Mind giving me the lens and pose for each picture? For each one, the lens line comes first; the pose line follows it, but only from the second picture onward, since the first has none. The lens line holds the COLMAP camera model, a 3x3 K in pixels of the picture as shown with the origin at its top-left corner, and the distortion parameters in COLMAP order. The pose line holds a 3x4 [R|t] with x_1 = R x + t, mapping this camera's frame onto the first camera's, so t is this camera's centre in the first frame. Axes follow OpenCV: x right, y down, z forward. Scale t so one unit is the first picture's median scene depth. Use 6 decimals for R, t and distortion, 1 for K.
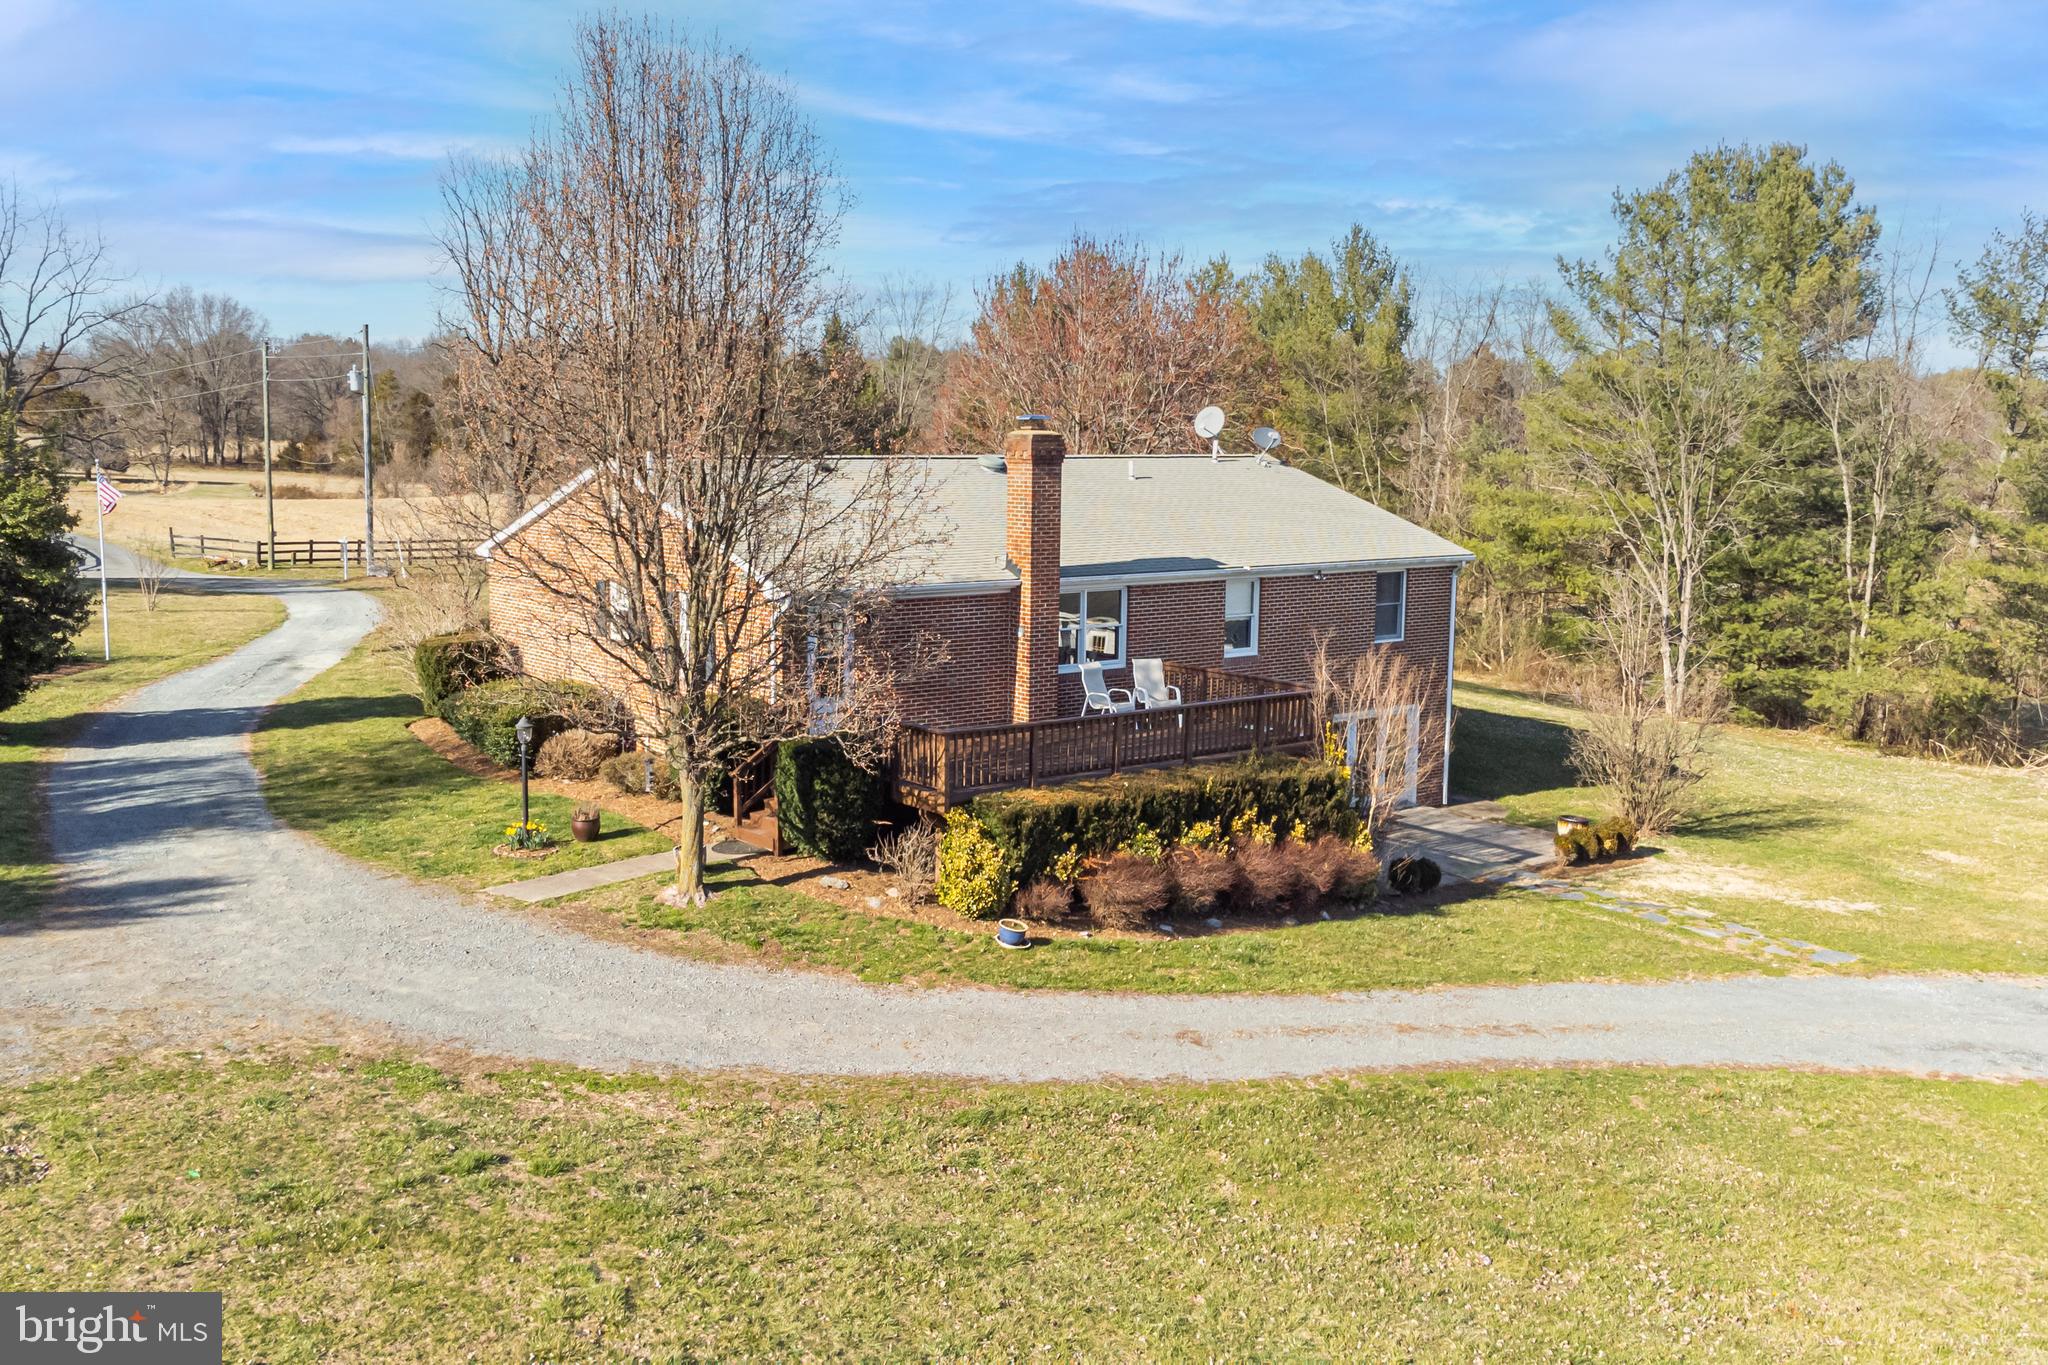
lens RADIAL K [[1828.1, 0, 1024.0], [0, 1828.1, 682.5], [0, 0, 1]] dist [0.033997, -0.002591]
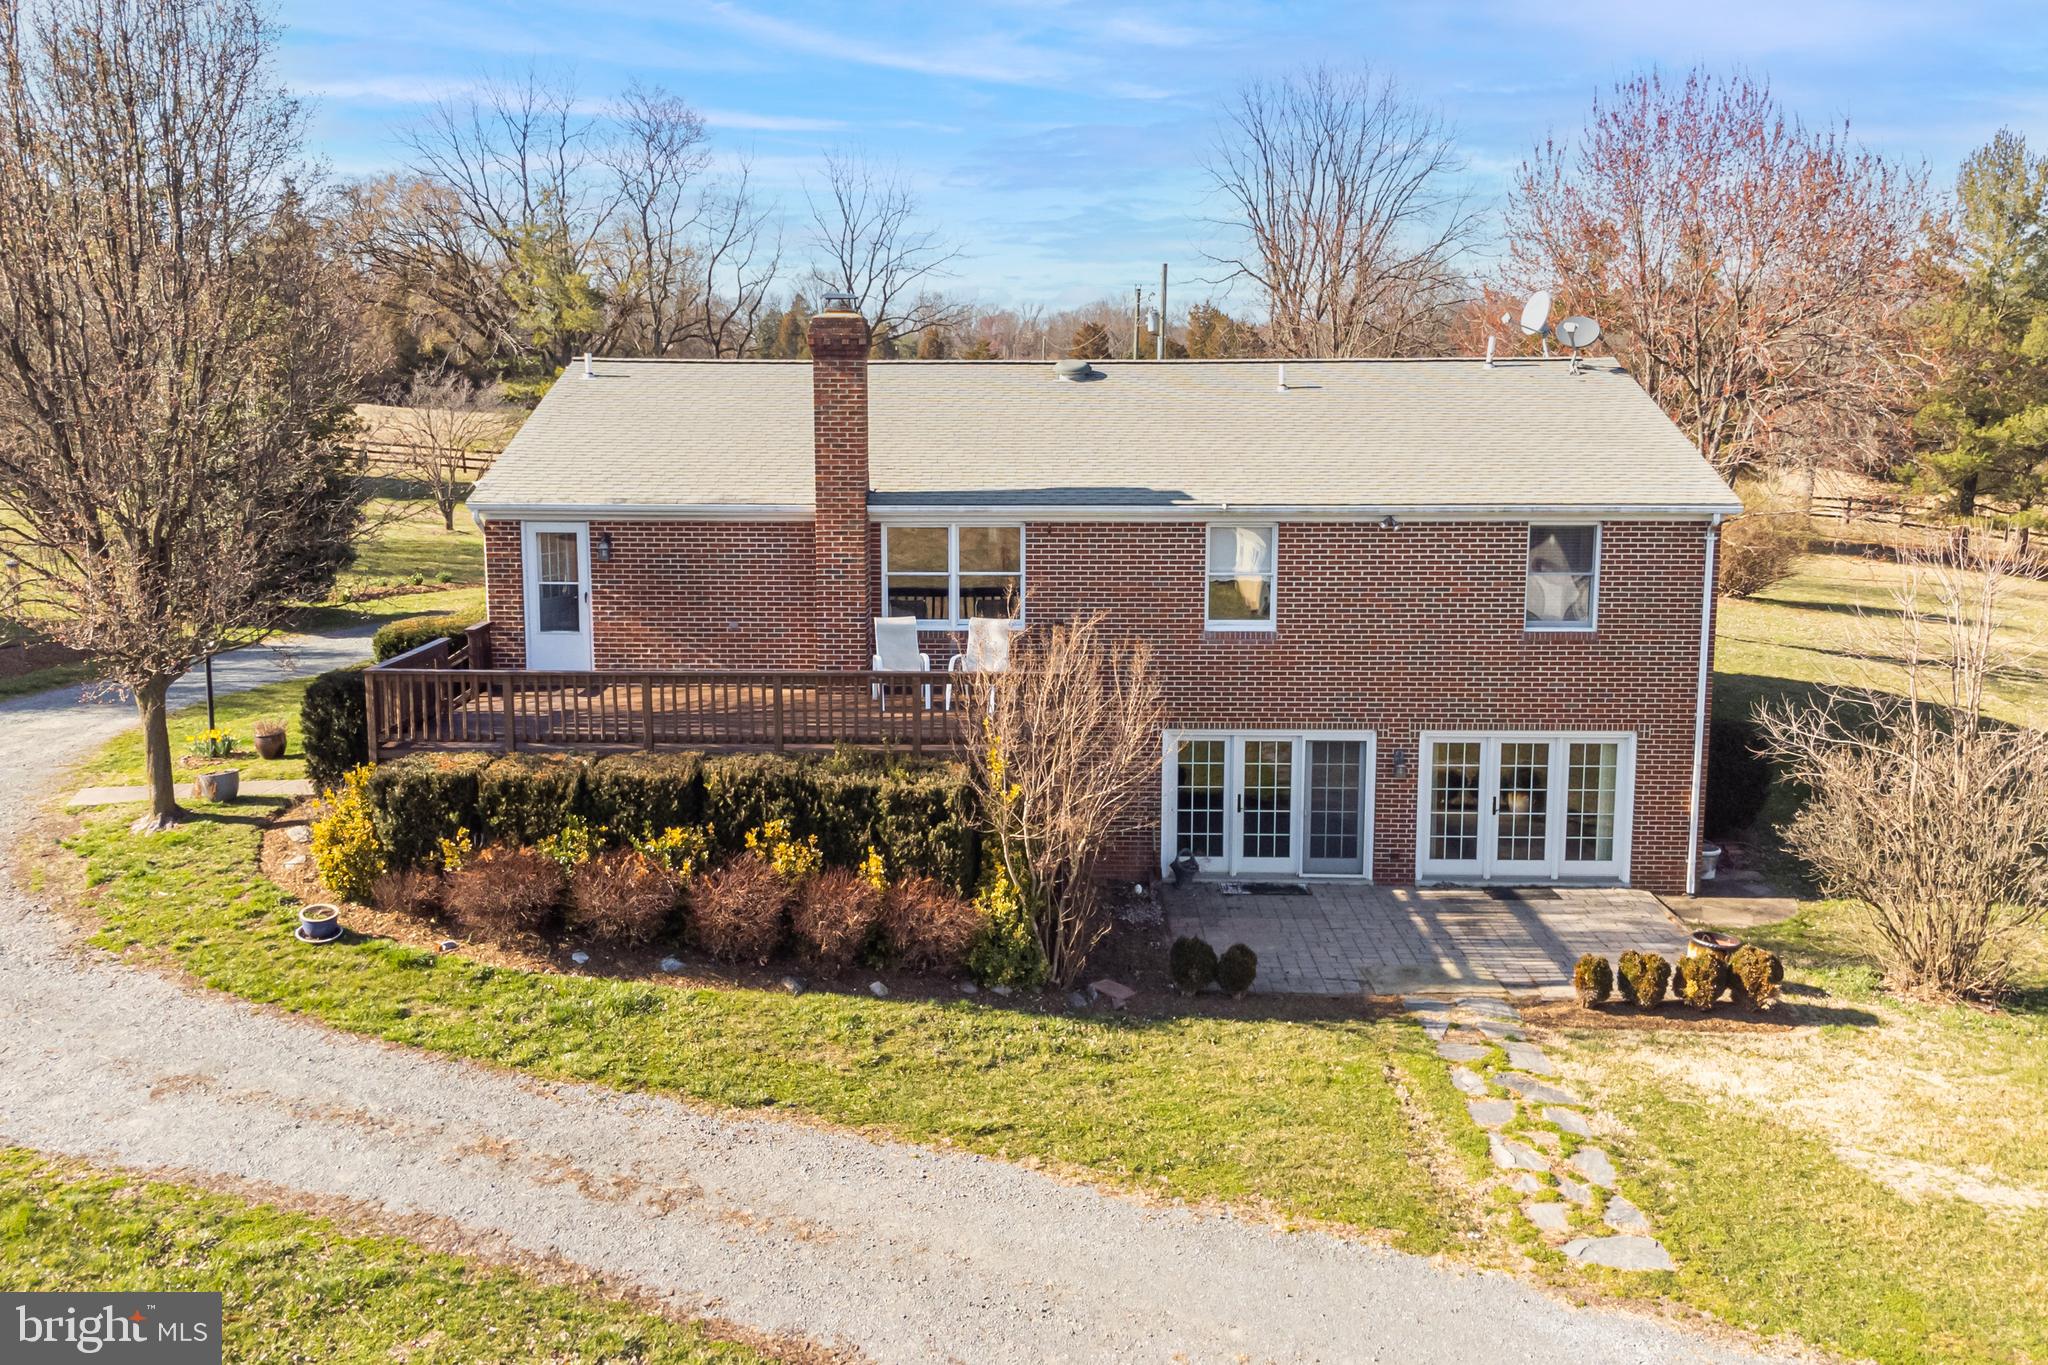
lens RADIAL K [[1856.3, 0, 1023.6], [0, 1856.3, 656.5], [0, 0, 1]] dist [0.033030, -0.064331]
pose [[0.770601, 0.075173, -0.632869, 0.644295], [-0.076326, 0.996758, 0.025458, -0.020843], [0.632731, 0.028686, 0.773840, 0.483552]]
